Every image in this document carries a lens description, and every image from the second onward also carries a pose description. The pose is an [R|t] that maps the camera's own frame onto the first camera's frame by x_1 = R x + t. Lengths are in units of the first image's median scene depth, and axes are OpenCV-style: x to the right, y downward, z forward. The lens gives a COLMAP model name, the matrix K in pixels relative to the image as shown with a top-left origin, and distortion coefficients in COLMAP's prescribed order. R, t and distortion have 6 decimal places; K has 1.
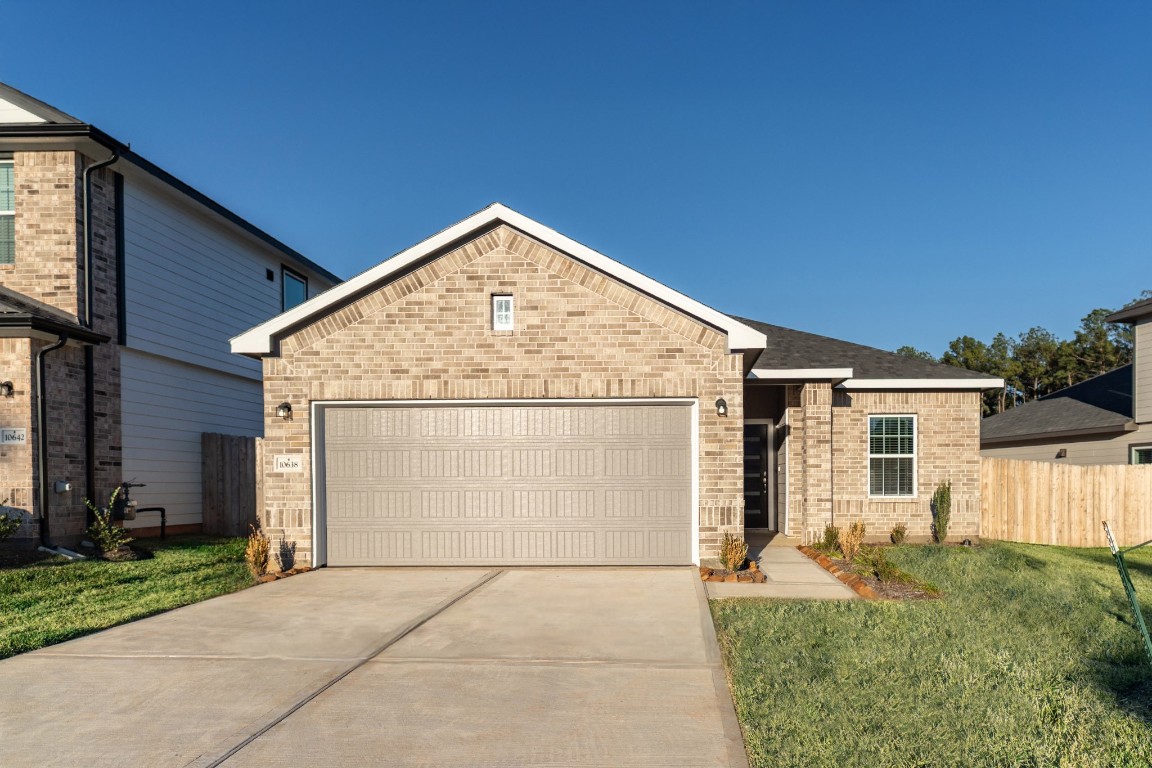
lens RADIAL K [[457.9, 0, 554.8], [0, 457.9, 397.4], [0, 0, 1]] dist [-0.000044, -0.000324]
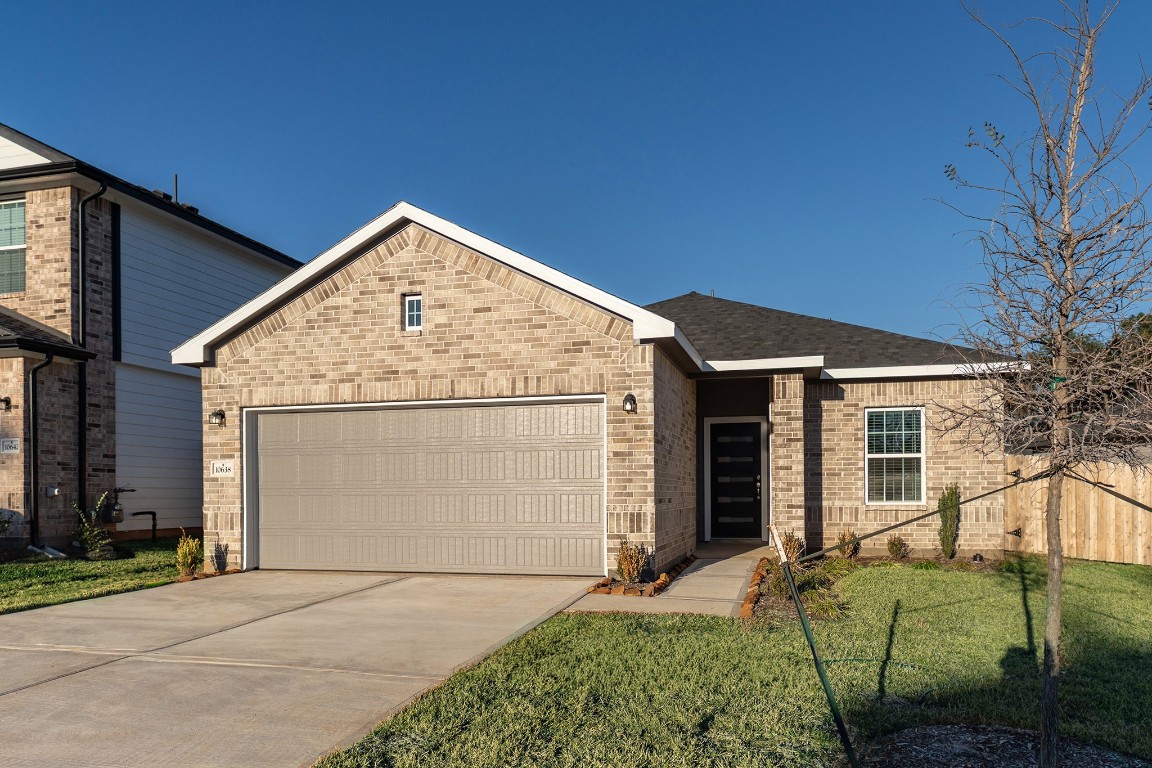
lens RADIAL K [[476.0, 0, 532.7], [0, 476.0, 397.6], [0, 0, 1]] dist [0.000852, -0.000224]
pose [[0.990217, -0.027268, -0.136843, 0.263933], [0.026486, 0.999621, -0.007528, 0.010446], [0.136996, 0.003830, 0.990564, 0.027507]]
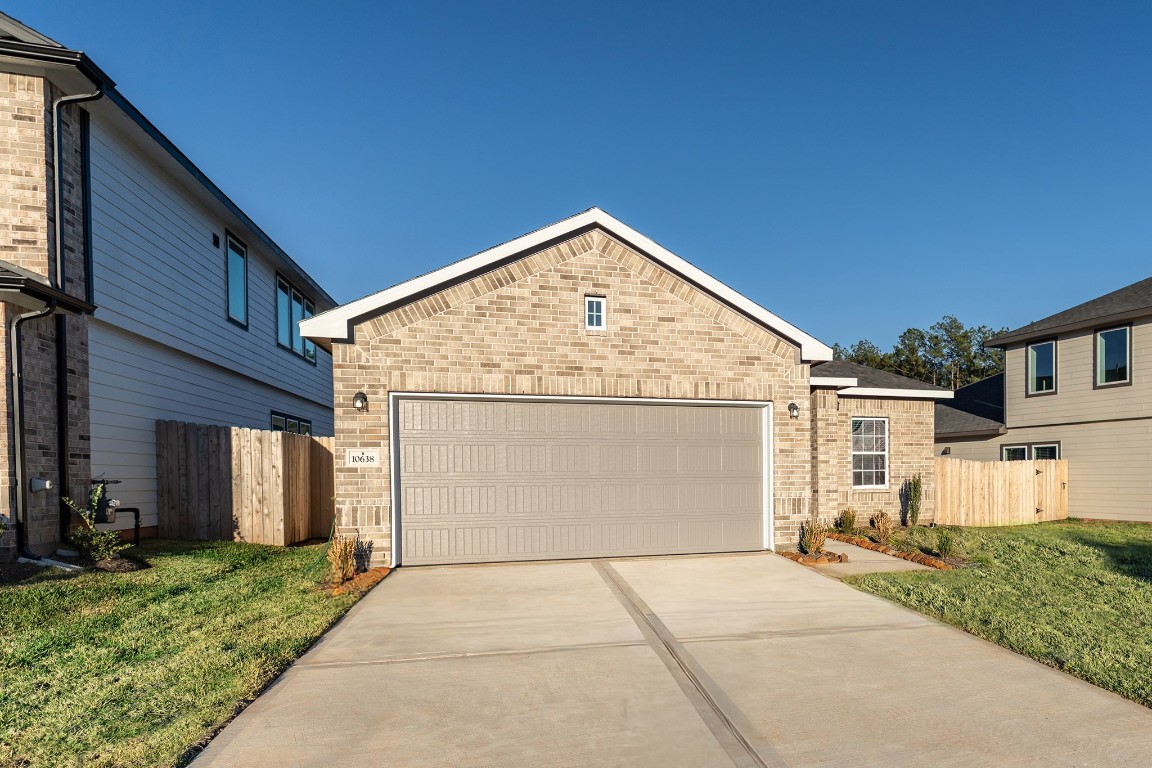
lens RADIAL K [[460.8, 0, 574.8], [0, 460.8, 387.7], [0, 0, 1]] dist [0.001205, -0.001369]
pose [[0.978705, 0.035222, 0.202229, -0.351492], [-0.034226, 0.999379, -0.008422, -0.005915], [-0.202400, 0.001321, 0.979302, -0.011630]]
